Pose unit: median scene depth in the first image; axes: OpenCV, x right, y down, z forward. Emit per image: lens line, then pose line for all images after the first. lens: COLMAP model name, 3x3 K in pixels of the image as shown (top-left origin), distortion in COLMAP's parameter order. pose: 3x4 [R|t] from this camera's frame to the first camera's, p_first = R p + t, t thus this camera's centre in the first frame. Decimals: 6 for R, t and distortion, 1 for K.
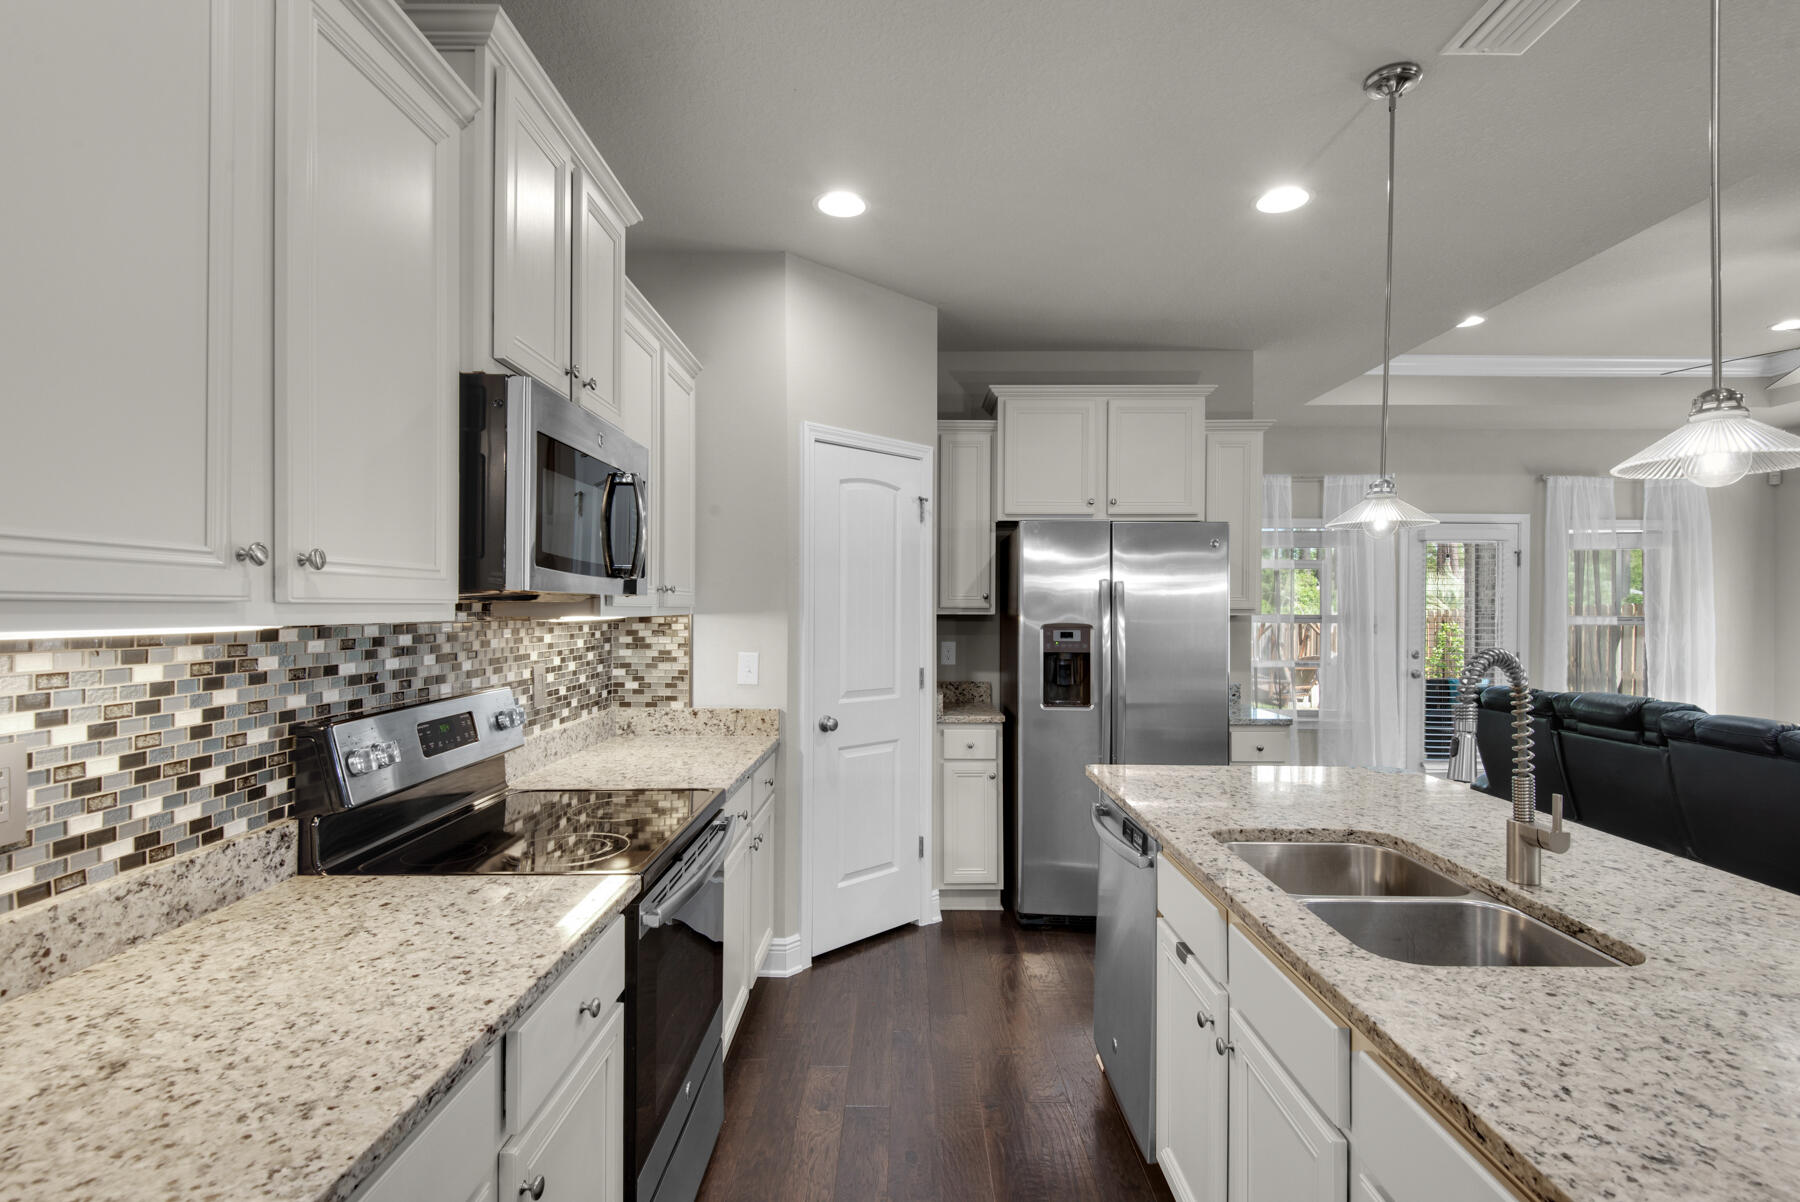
lens RADIAL K [[876.0, 0, 897.1], [0, 876.0, 604.2], [0, 0, 1]] dist [0.035507, -0.033209]
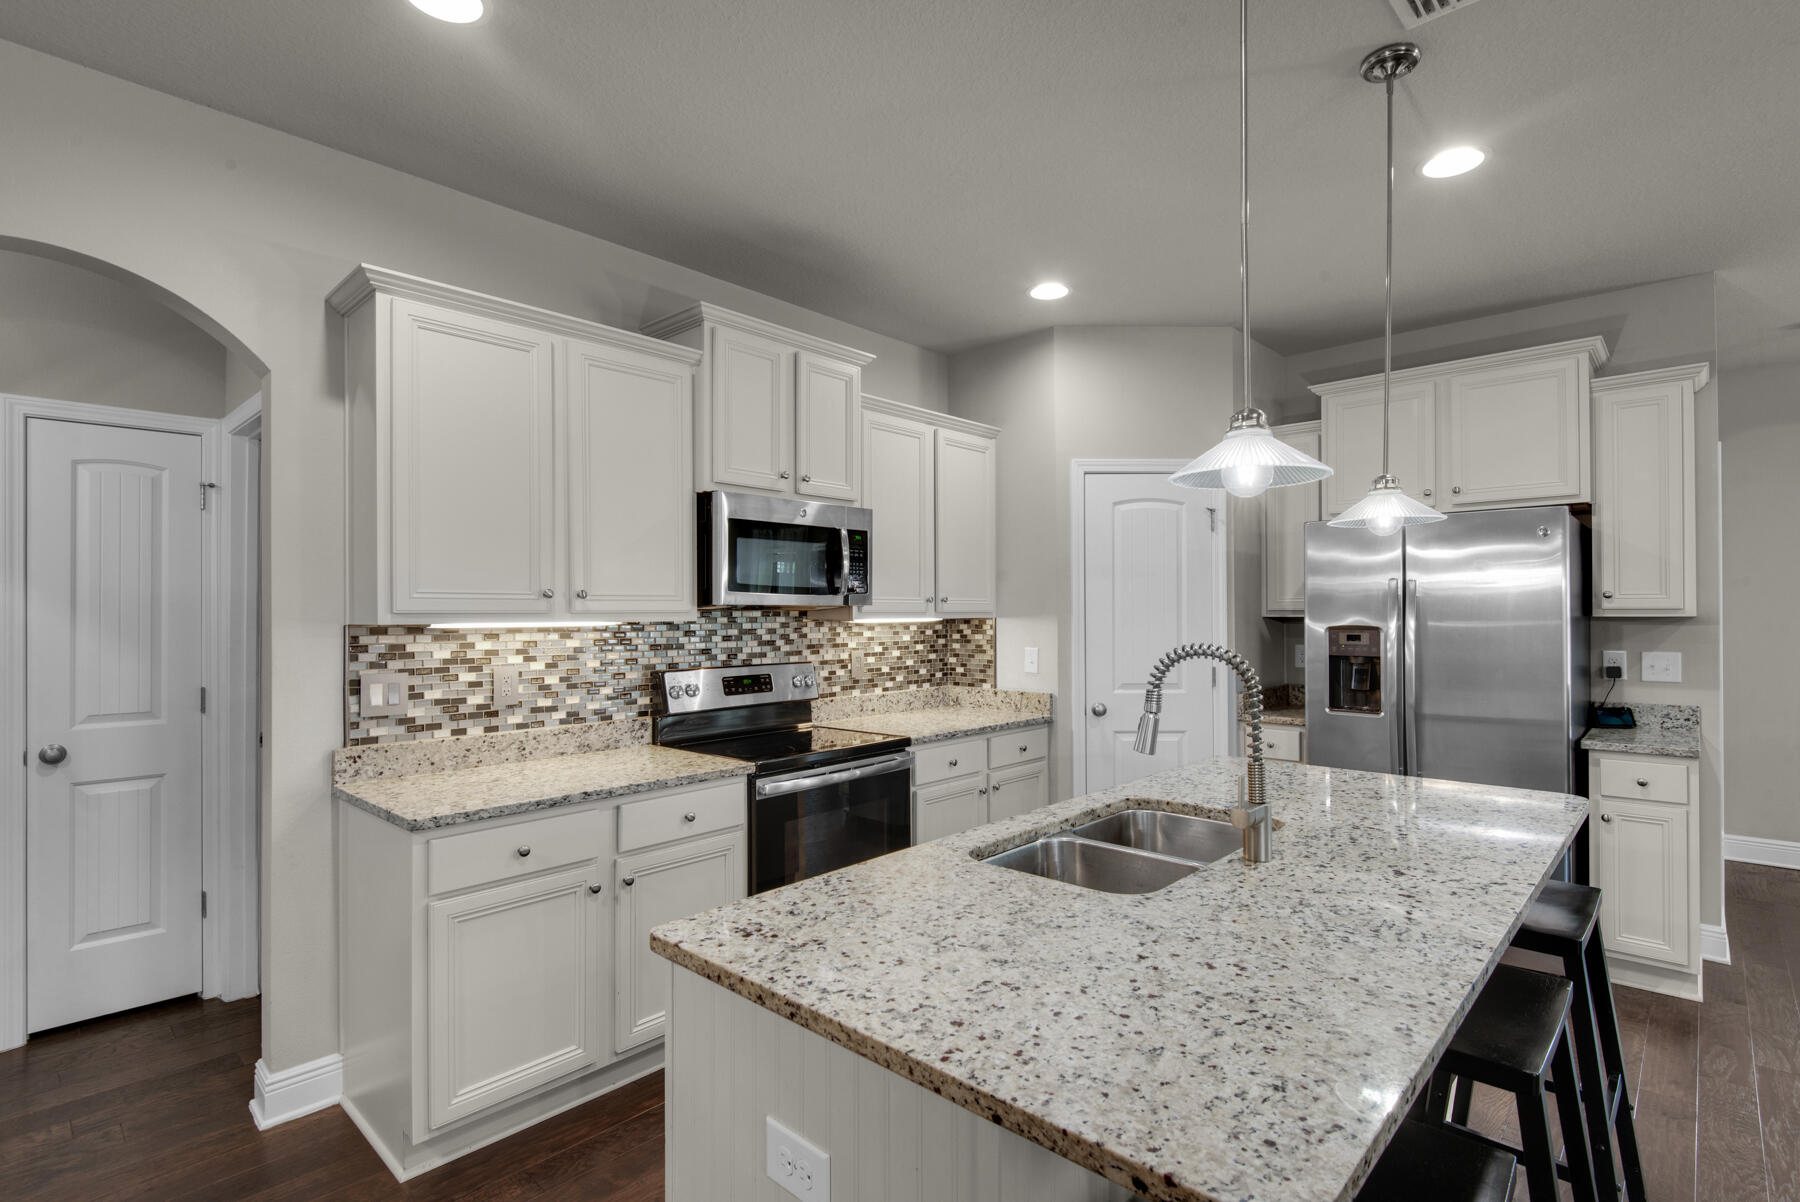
lens RADIAL K [[852.1, 0, 902.7], [0, 852.1, 606.7], [0, 0, 1]] dist [0.035105, -0.028230]
pose [[0.738965, -0.012368, -0.673630, 0.527012], [0.010443, 0.999922, -0.006904, 0.002517], [0.673663, -0.001933, 0.739036, -0.037642]]
